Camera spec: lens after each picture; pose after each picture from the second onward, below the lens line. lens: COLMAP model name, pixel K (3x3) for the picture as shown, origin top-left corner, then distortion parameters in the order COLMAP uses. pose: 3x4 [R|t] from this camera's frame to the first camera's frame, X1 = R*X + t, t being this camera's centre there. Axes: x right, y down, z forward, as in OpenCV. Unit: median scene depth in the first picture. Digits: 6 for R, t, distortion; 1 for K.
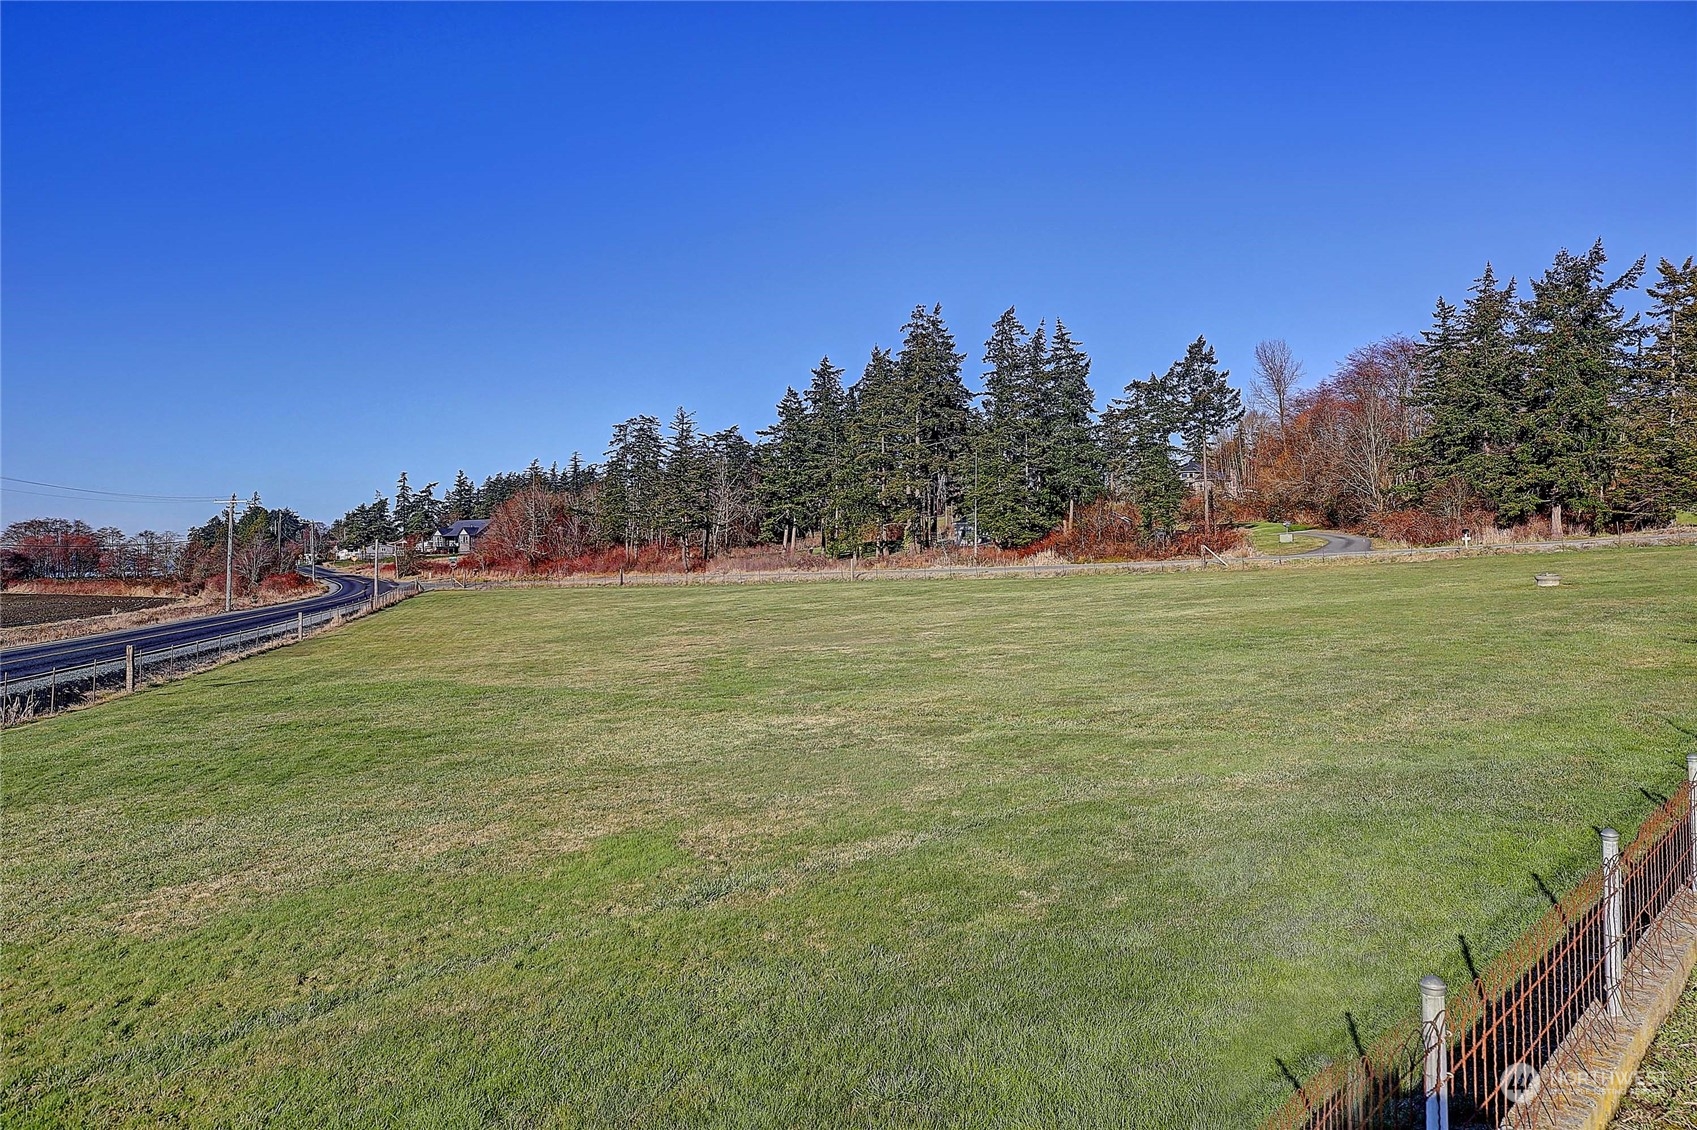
lens RADIAL K [[1211.5, 0, 839.9], [0, 1211.5, 565.1], [0, 0, 1]] dist [-0.015329, -0.000495]
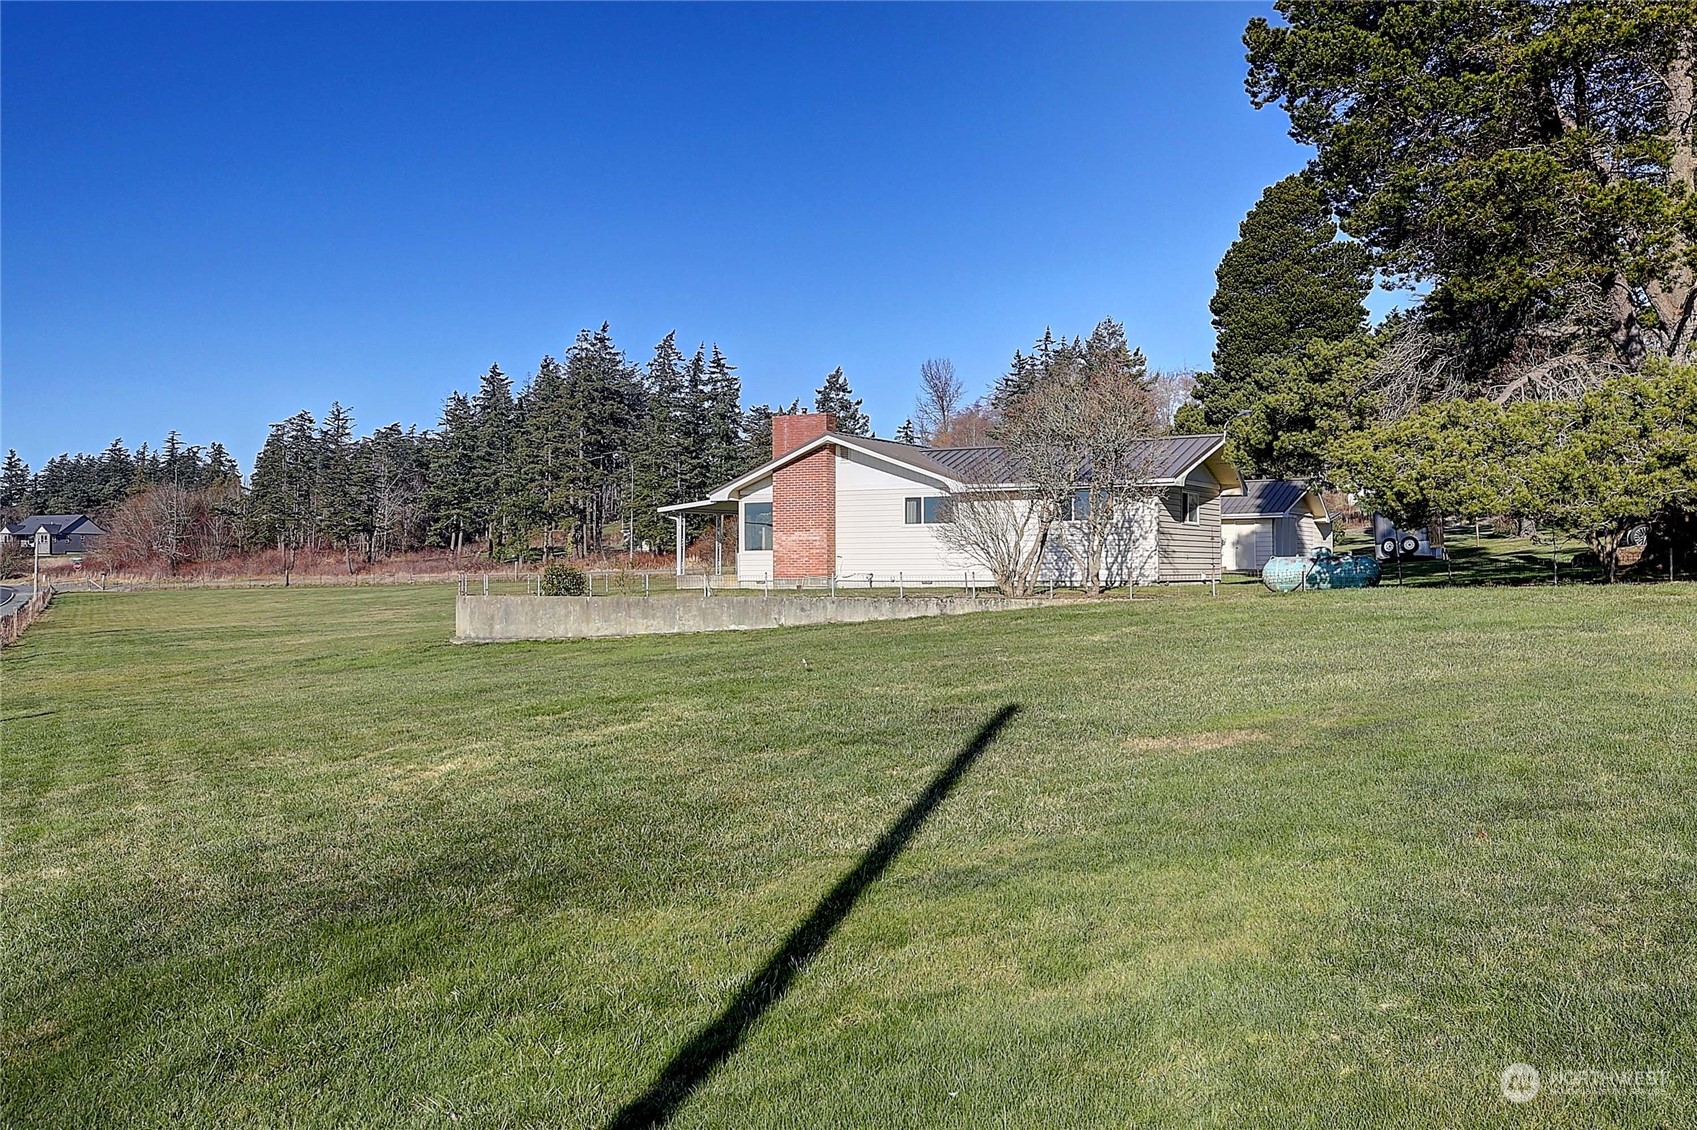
lens RADIAL K [[1625.0, 0, 848.3], [0, 1625.0, 559.0], [0, 0, 1]] dist [0.085699, 0.002938]
pose [[0.980141, 0.012078, 0.197936, 0.009605], [-0.009173, 0.999836, -0.015586, 0.010028], [-0.198092, 0.013461, 0.980091, -0.418534]]
